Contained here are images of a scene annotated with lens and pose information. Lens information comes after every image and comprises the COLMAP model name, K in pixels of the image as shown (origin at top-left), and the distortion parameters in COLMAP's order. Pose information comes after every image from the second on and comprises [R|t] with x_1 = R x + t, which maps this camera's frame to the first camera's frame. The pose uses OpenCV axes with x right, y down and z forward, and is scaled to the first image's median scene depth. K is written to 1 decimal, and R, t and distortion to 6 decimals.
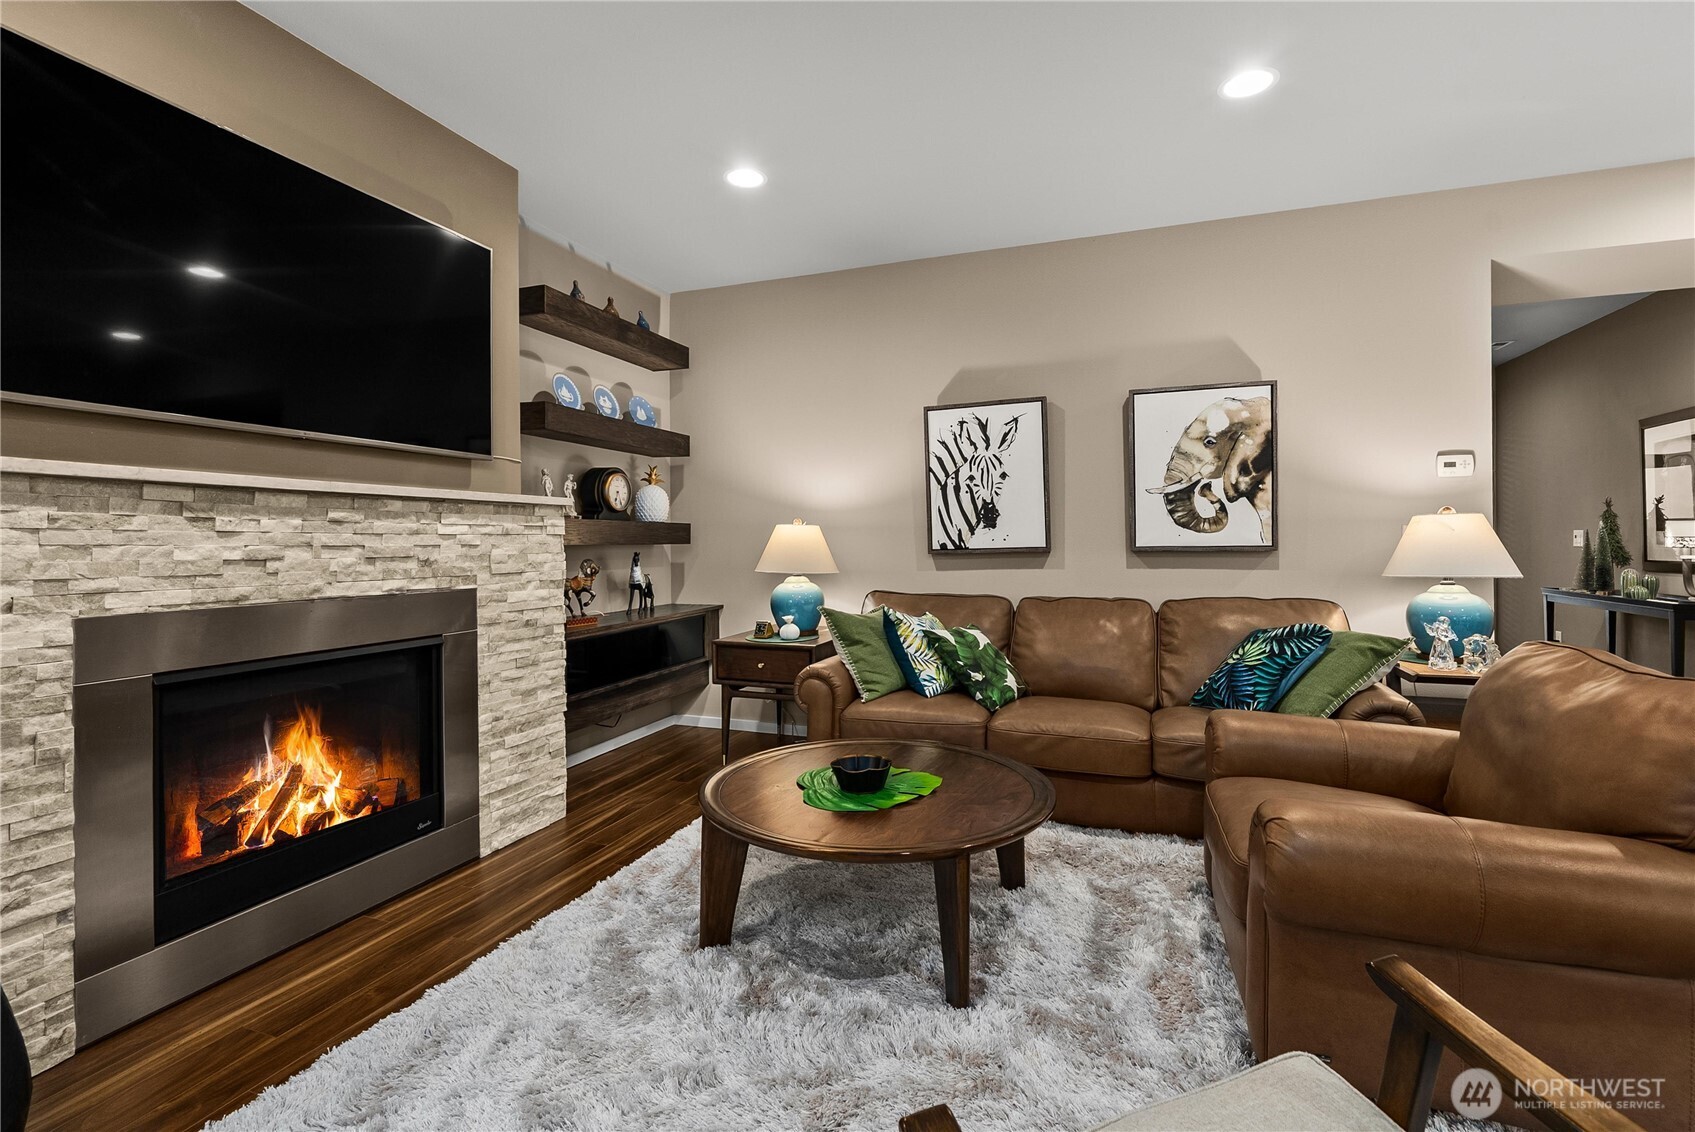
lens RADIAL K [[759.3, 0, 849.3], [0, 759.3, 536.7], [0, 0, 1]] dist [0.001221, -0.000681]
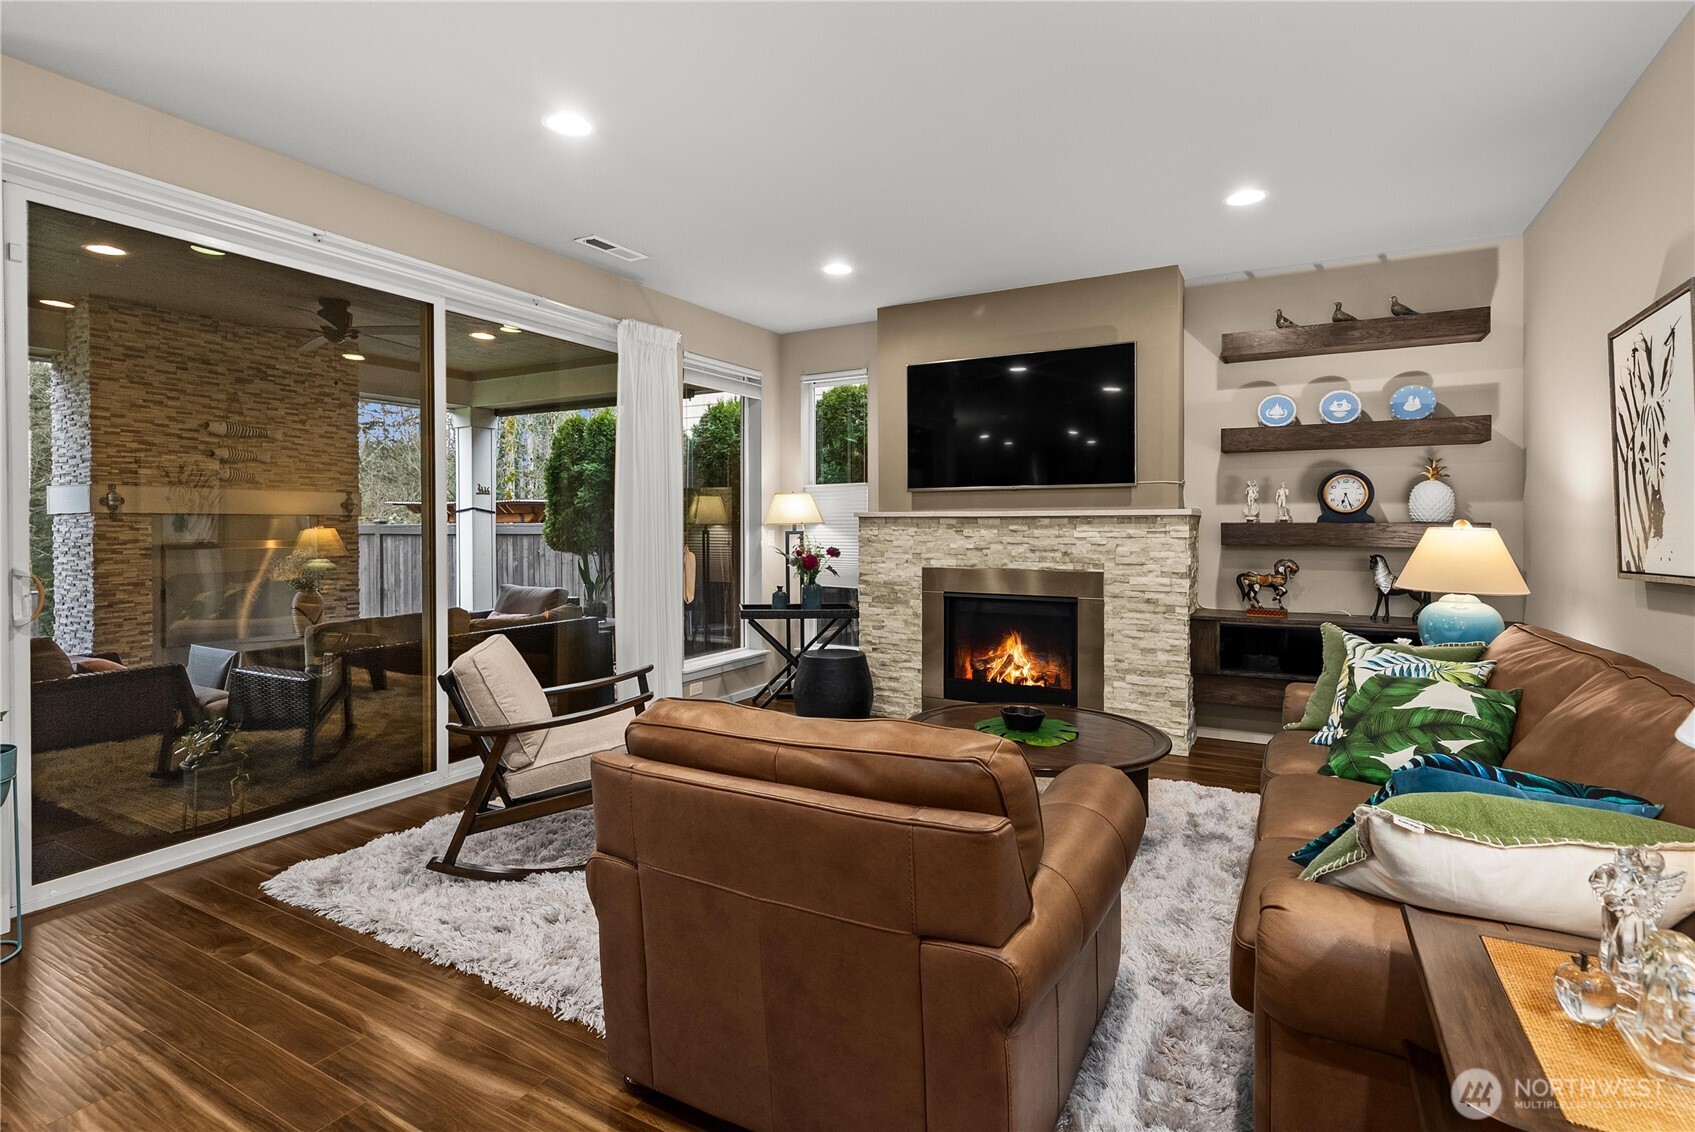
lens RADIAL K [[808.2, 0, 845.8], [0, 808.2, 519.8], [0, 0, 1]] dist [-0.001583, -0.000365]
pose [[-0.162305, -0.001561, -0.986739, 1.072330], [0.007340, 0.999969, -0.002789, -0.033381], [0.986713, -0.007696, -0.162289, 0.653293]]
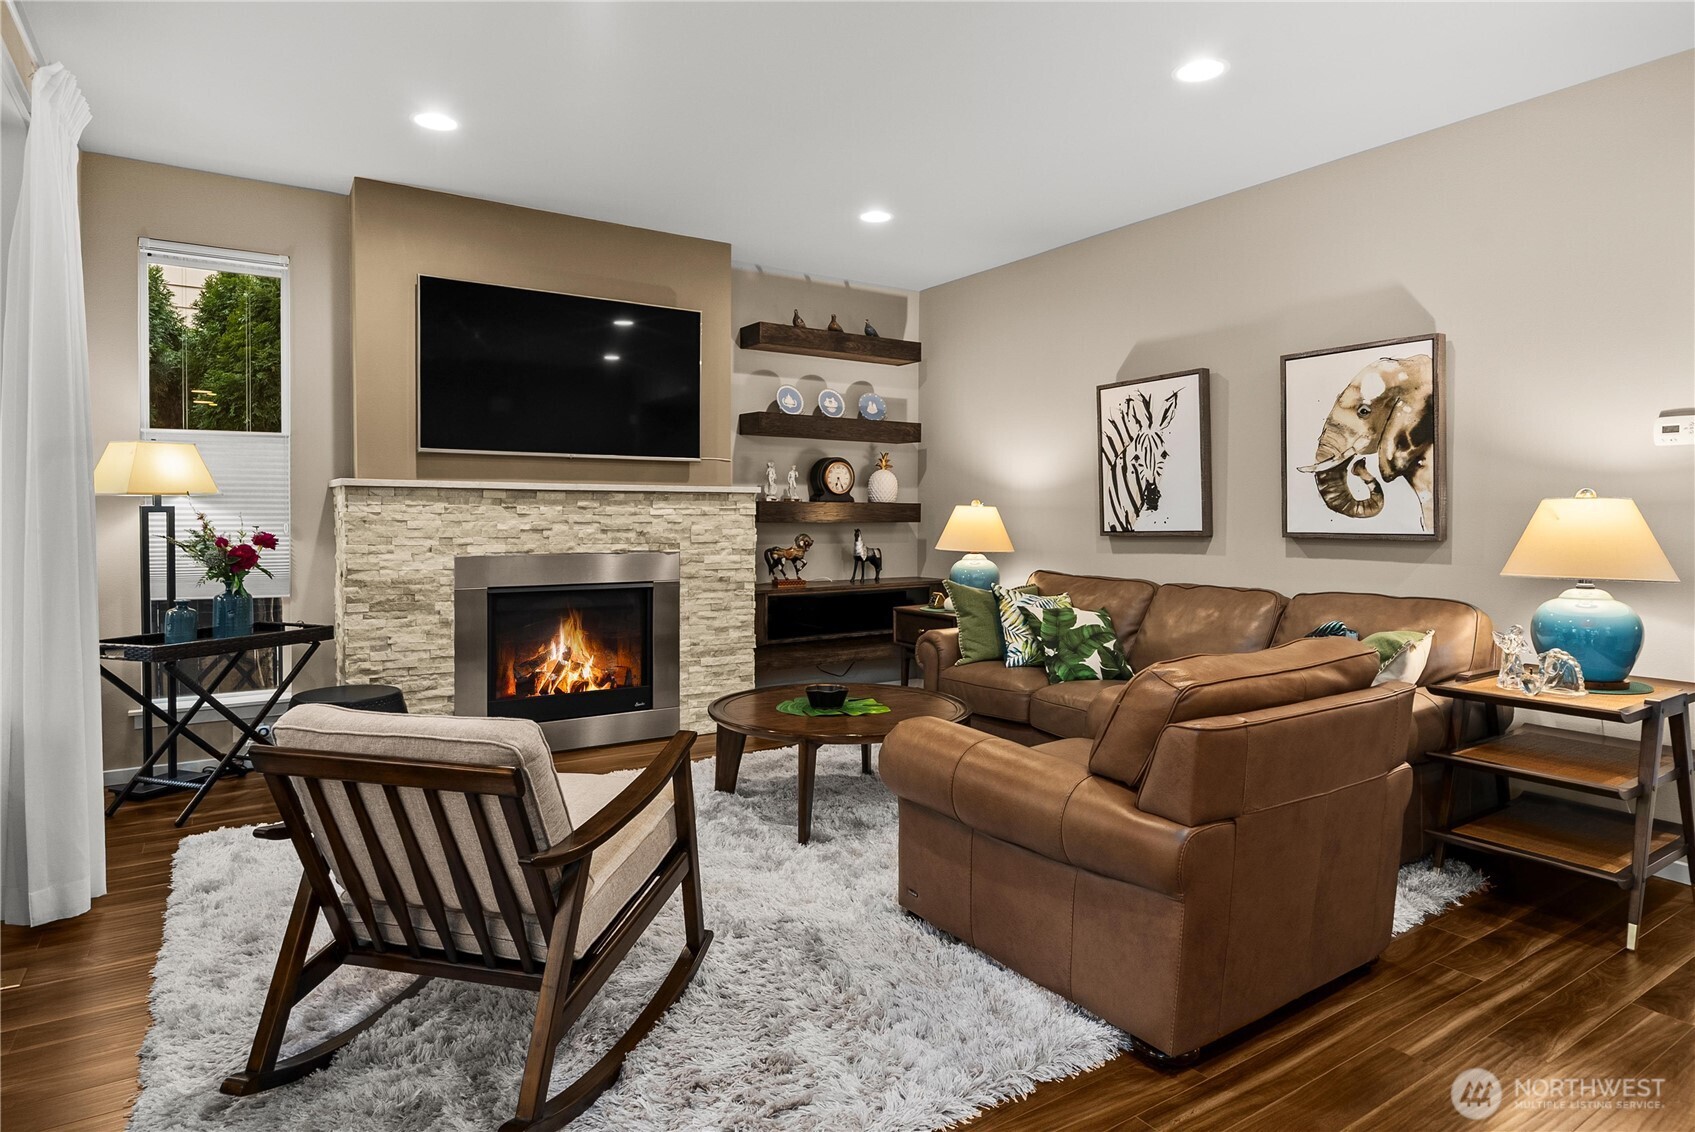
lens RADIAL K [[951.5, 0, 838.4], [0, 951.5, 513.4], [0, 0, 1]] dist [0.002095, 0.002480]
pose [[0.799231, 0.007182, -0.600981, 0.739860], [-0.004142, 0.999971, 0.006442, -0.016572], [0.601009, -0.002659, 0.799237, -0.238764]]
